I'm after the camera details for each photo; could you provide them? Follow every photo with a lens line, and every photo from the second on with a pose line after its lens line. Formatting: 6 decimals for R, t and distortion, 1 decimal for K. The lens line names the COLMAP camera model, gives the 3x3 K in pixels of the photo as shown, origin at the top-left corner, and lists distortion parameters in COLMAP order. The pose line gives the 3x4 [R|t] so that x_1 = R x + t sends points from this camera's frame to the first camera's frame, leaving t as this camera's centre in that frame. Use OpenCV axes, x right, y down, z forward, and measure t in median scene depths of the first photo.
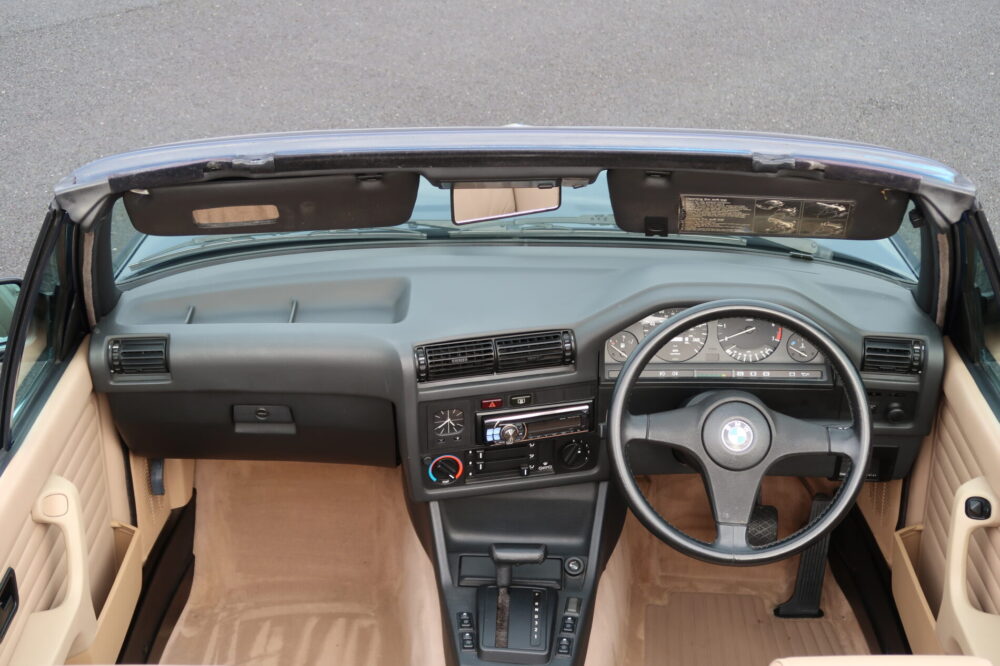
lens RADIAL K [[1603.3, 0, 500.0], [0, 1603.3, 333.0], [0, 0, 1]] dist [-0.082518, -0.053244]
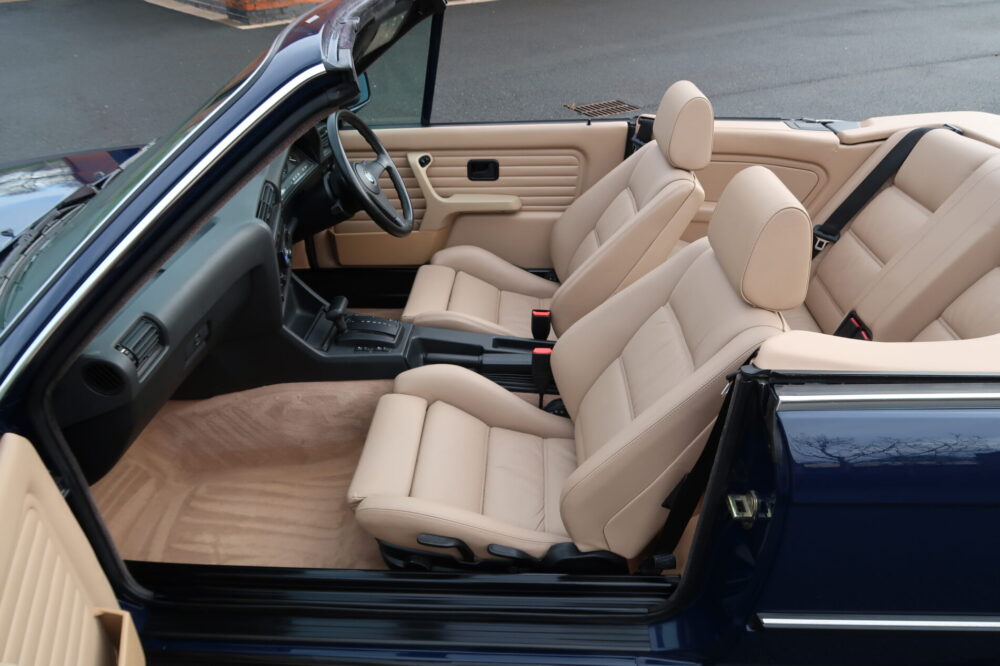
lens RADIAL K [[707.0, 0, 500.0], [0, 707.0, 333.0], [0, 0, 1]] dist [-0.020811, 0.002367]
pose [[0.027405, -0.513742, 0.857507, -0.616584], [0.448838, 0.772819, 0.448660, -0.092484], [-0.893193, 0.372586, 0.251766, 0.675698]]
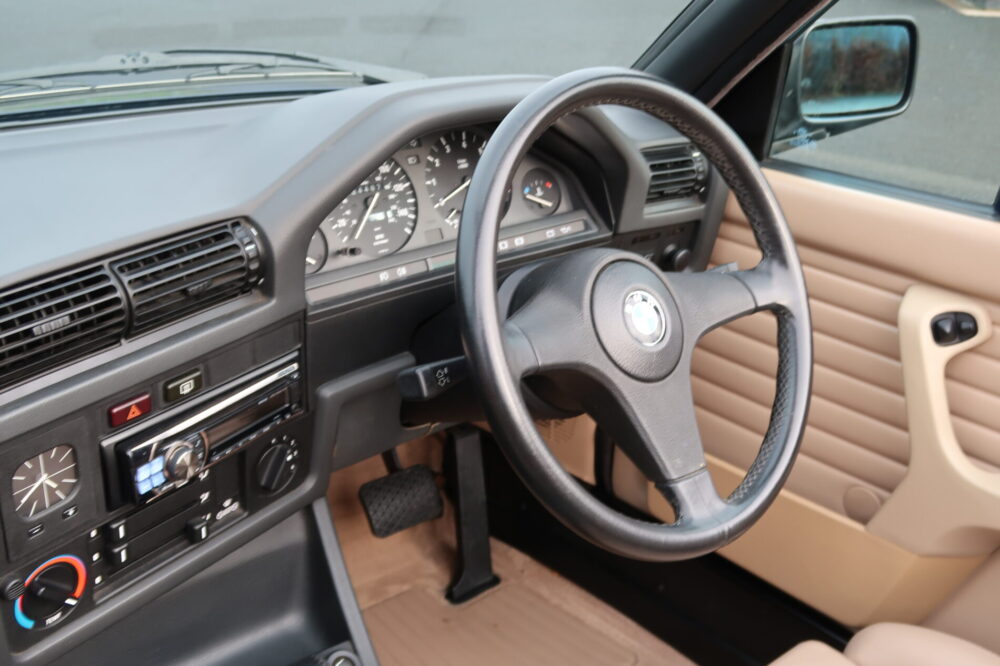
lens RADIAL K [[1050.6, 0, 480.1], [0, 1050.6, 333.0], [0, 0, 1]] dist [0.003745, 0.005115]
pose [[0.745939, -0.245407, 0.619153, -0.108259], [0.258651, 0.963414, 0.070243, 0.027934], [-0.613738, 0.107747, 0.782123, 0.707545]]
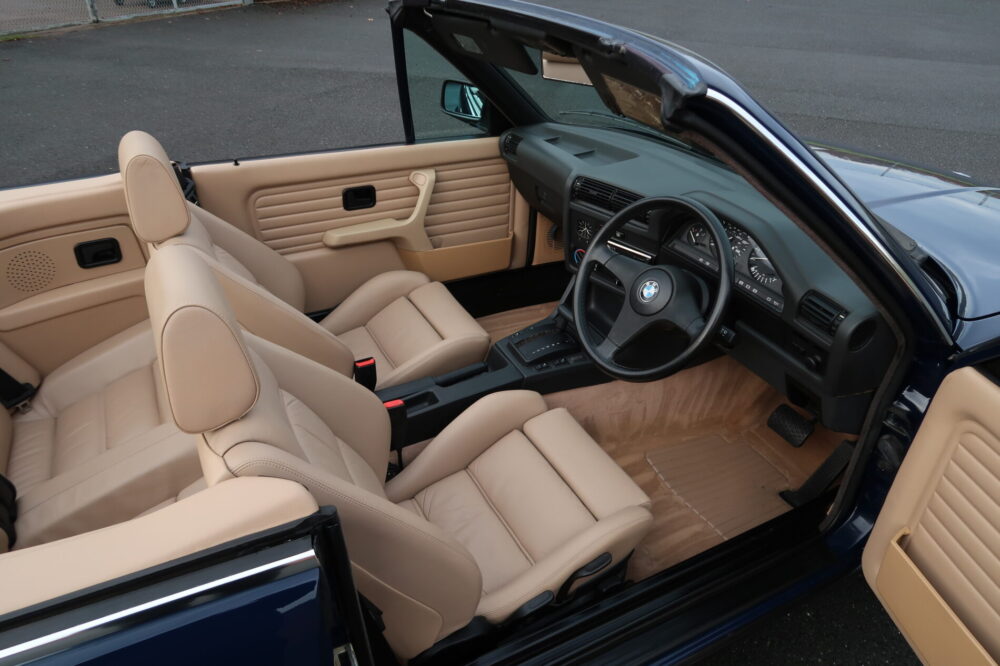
lens RADIAL K [[686.5, 0, 487.7], [0, 686.5, 335.7], [0, 0, 1]] dist [-0.026321, 0.002329]
pose [[0.466619, 0.477475, -0.744503, 0.511485], [-0.402072, 0.864269, 0.302285, -0.025044], [0.787785, 0.158292, 0.595264, 0.504519]]
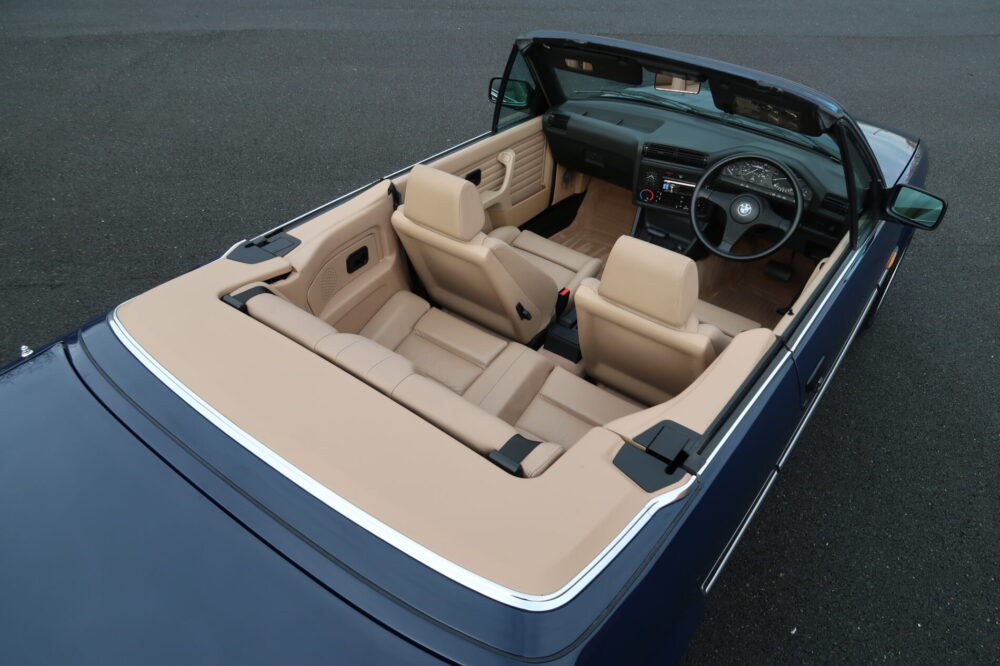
lens RADIAL K [[686.5, 0, 487.7], [0, 686.5, 335.7], [0, 0, 1]] dist [-0.026321, 0.002329]
pose [[0.799341, 0.393943, -0.453720, 0.360524], [-0.292155, 0.914638, 0.279433, 0.058922], [0.525070, -0.090806, 0.846201, -0.102601]]
